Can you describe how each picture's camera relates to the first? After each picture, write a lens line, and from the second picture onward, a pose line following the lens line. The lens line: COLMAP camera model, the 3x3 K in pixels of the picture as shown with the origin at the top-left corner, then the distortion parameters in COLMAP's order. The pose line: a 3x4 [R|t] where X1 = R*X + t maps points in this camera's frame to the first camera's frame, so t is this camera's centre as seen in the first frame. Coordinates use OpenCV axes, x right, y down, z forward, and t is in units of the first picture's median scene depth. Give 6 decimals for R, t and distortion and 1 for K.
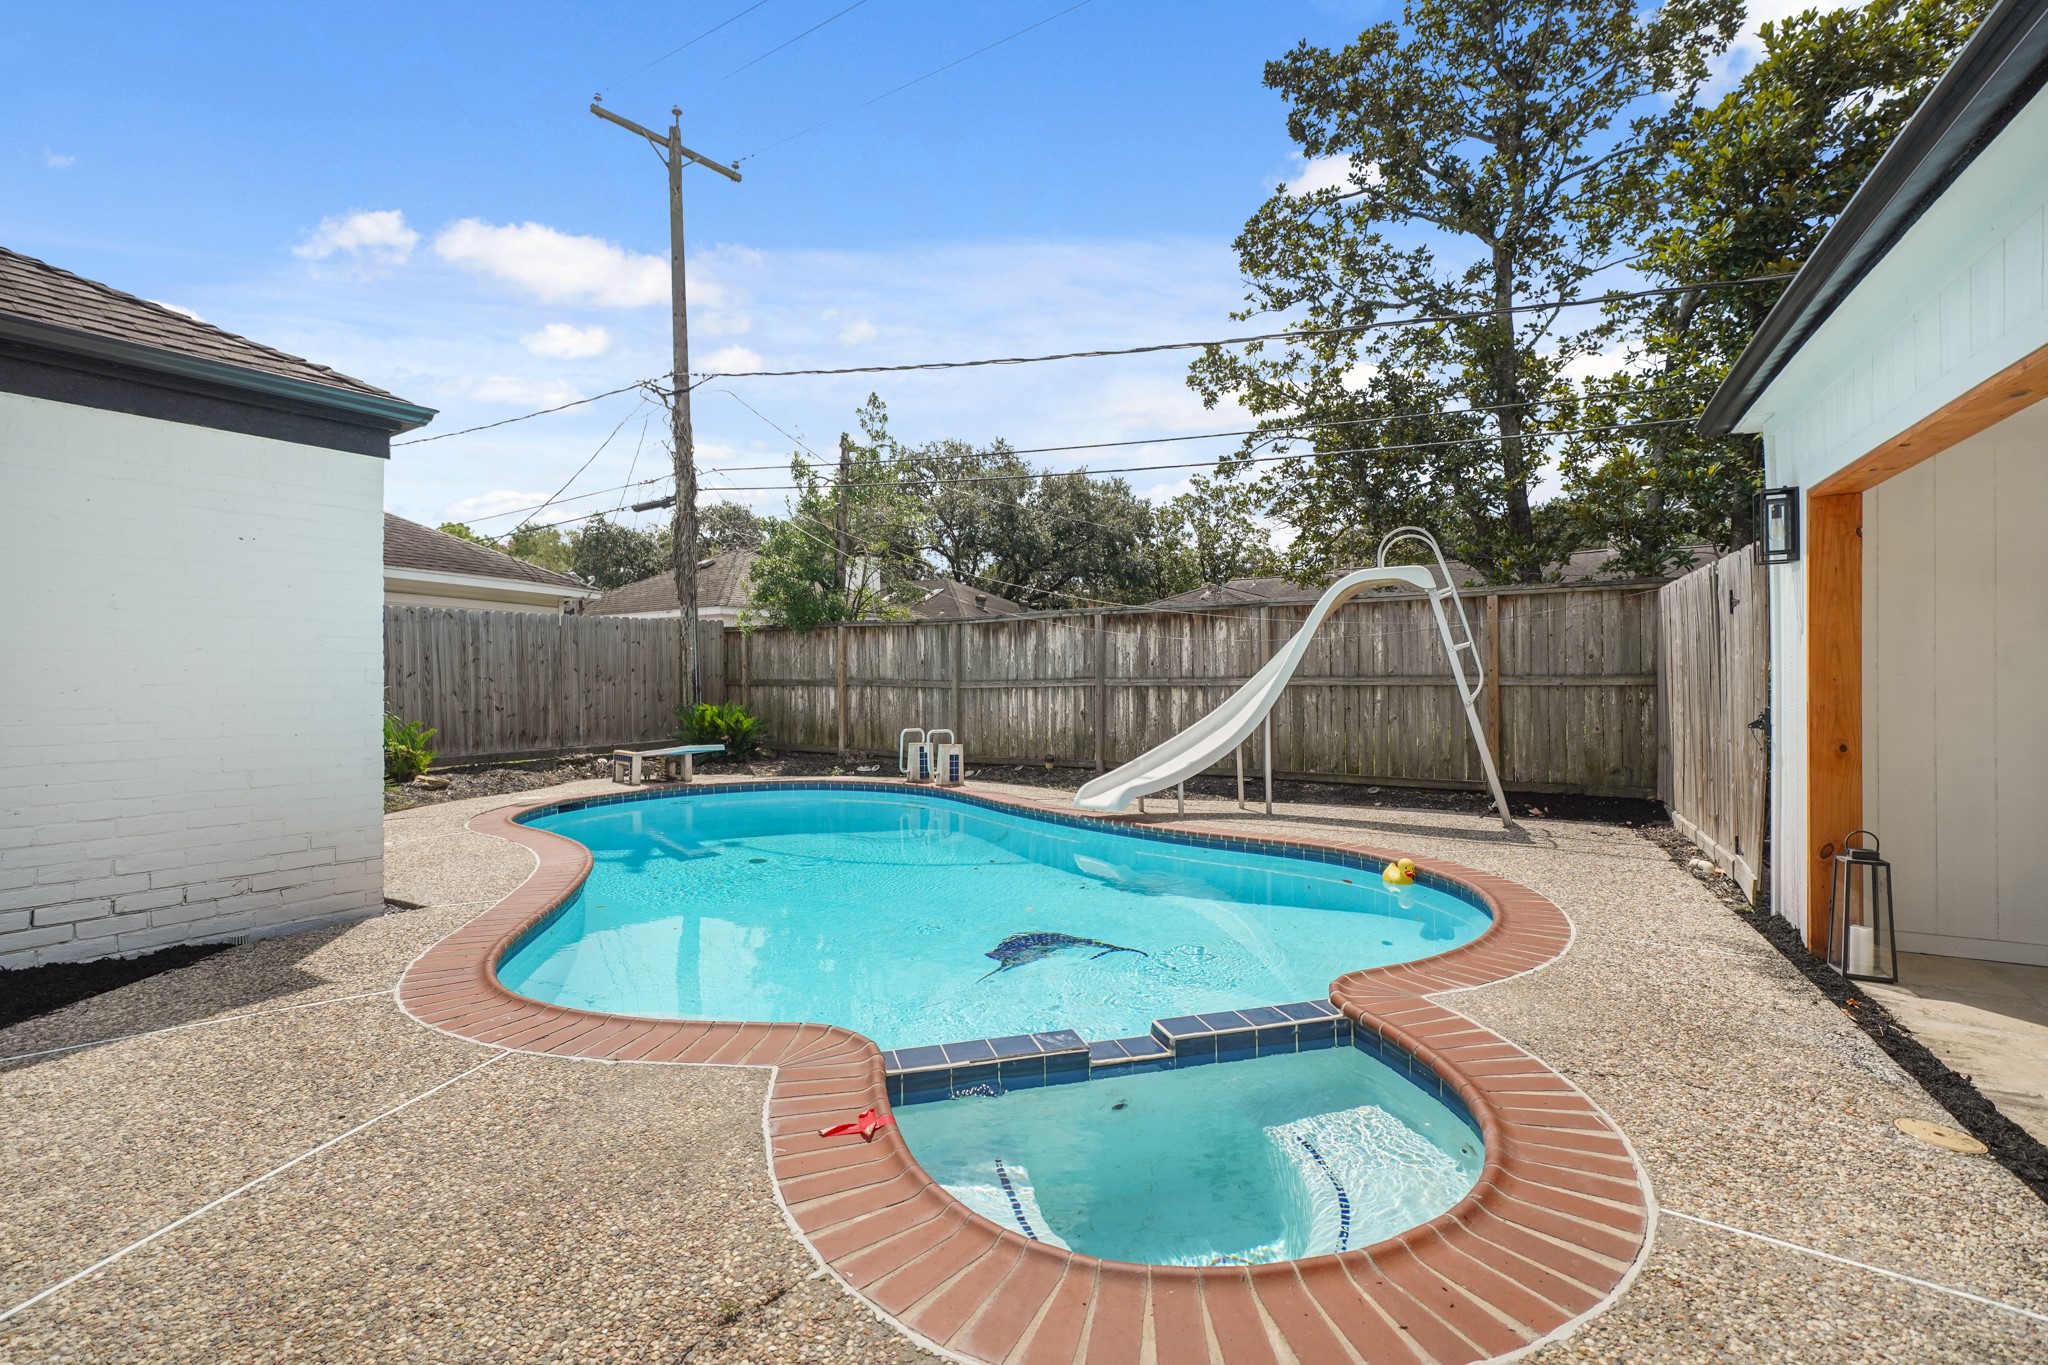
lens RADIAL K [[928.7, 0, 1025.2], [0, 928.7, 682.8], [0, 0, 1]] dist [0.009376, 0.000245]
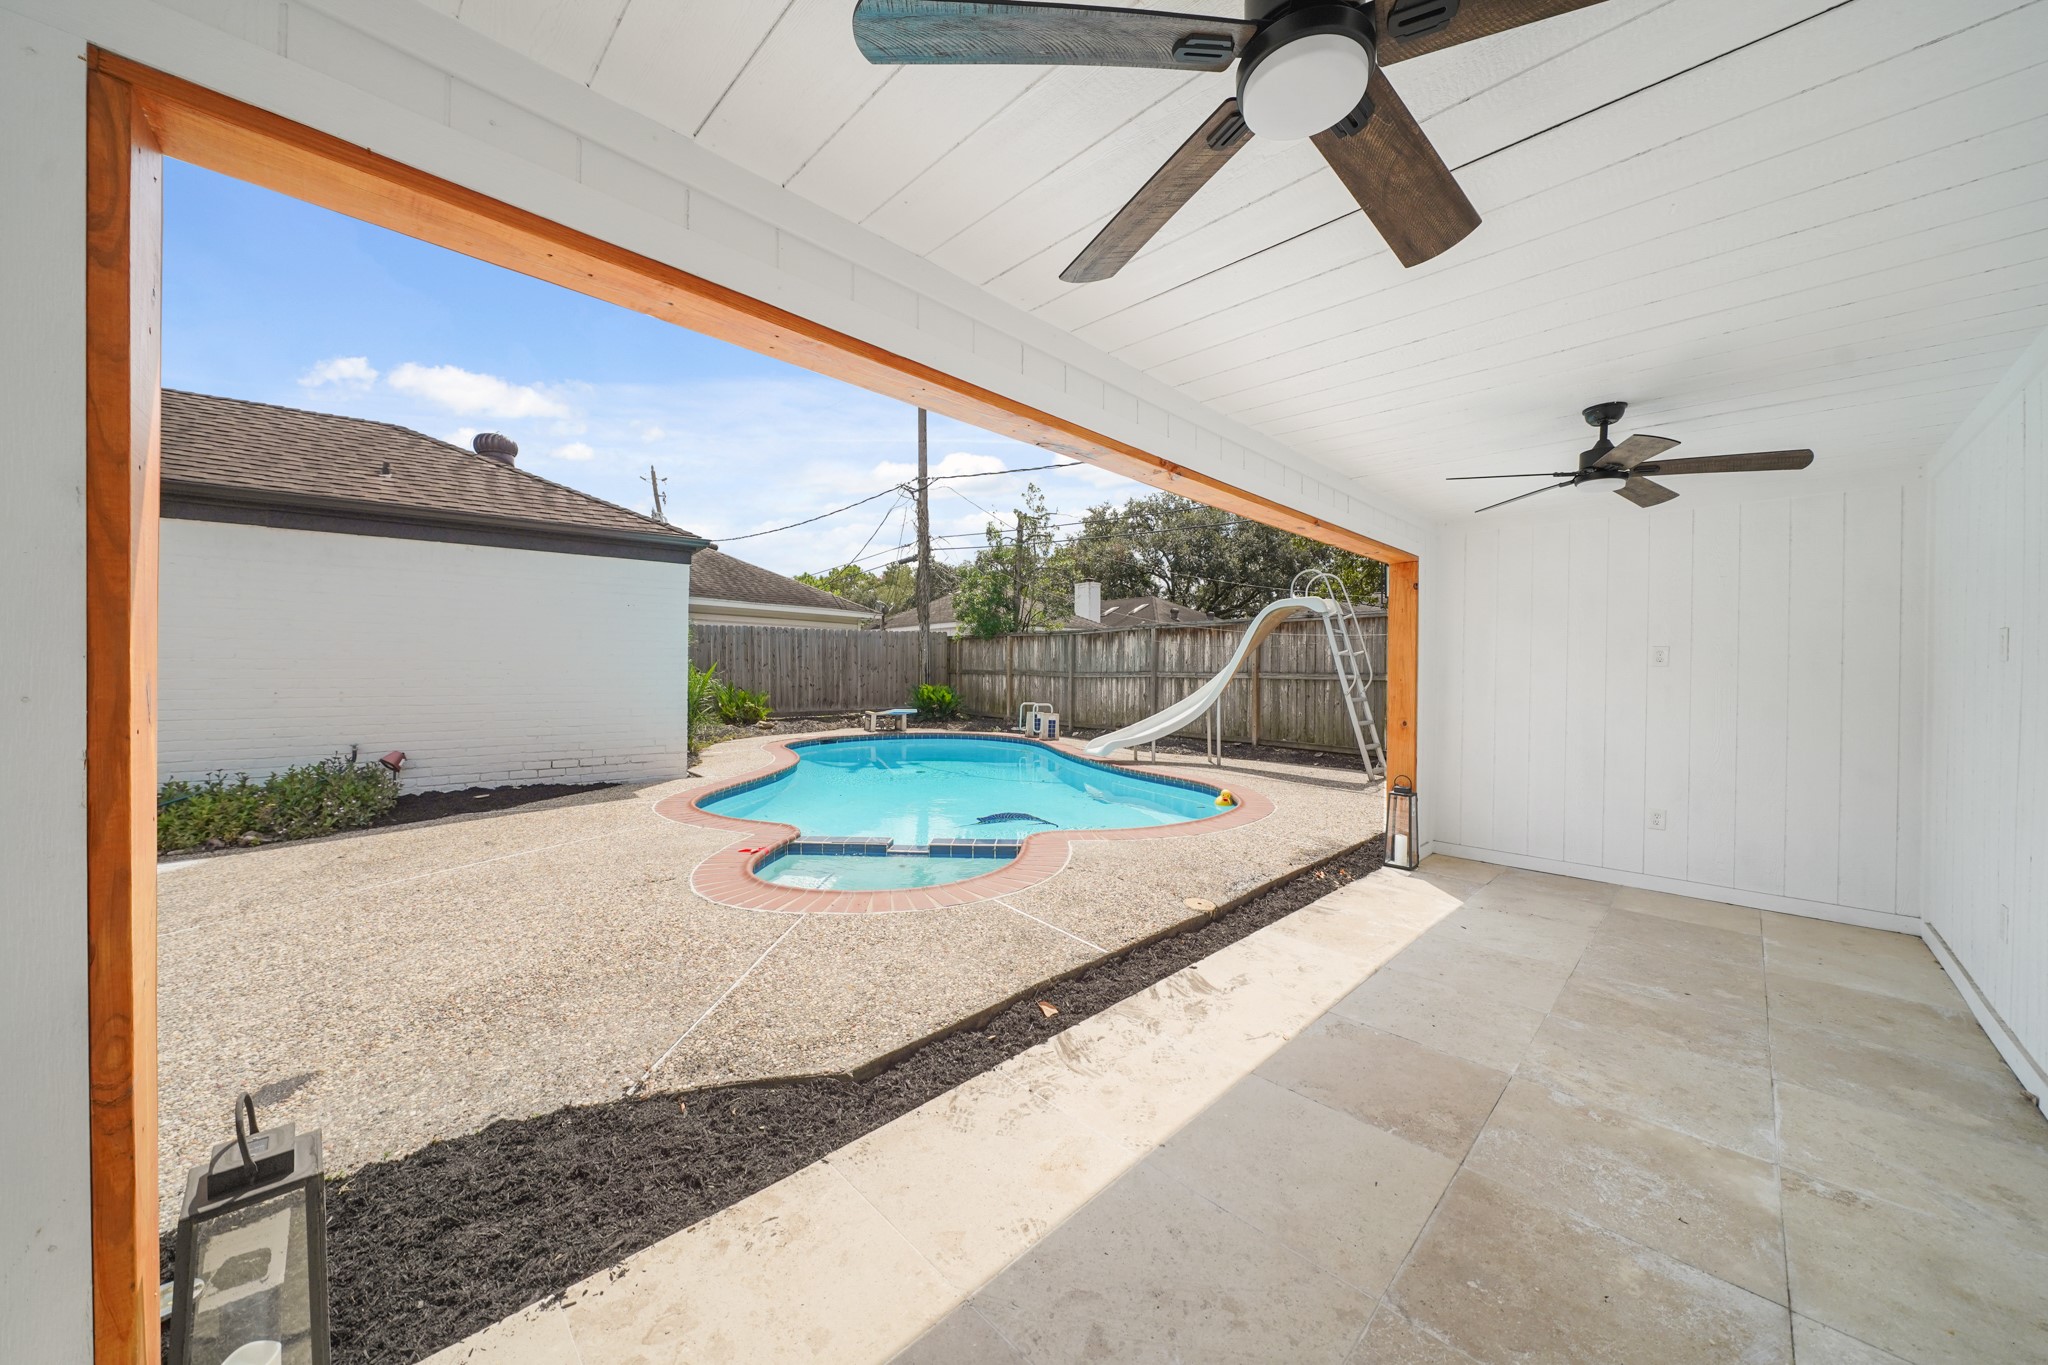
lens RADIAL K [[702.8, 0, 1022.9], [0, 702.8, 678.3], [0, 0, 1]] dist [-0.000808, -0.000013]
pose [[0.949198, 0.015928, -0.314275, 0.215863], [-0.013340, 0.999857, 0.010385, -0.003324], [0.314395, -0.005665, 0.949275, -0.111717]]
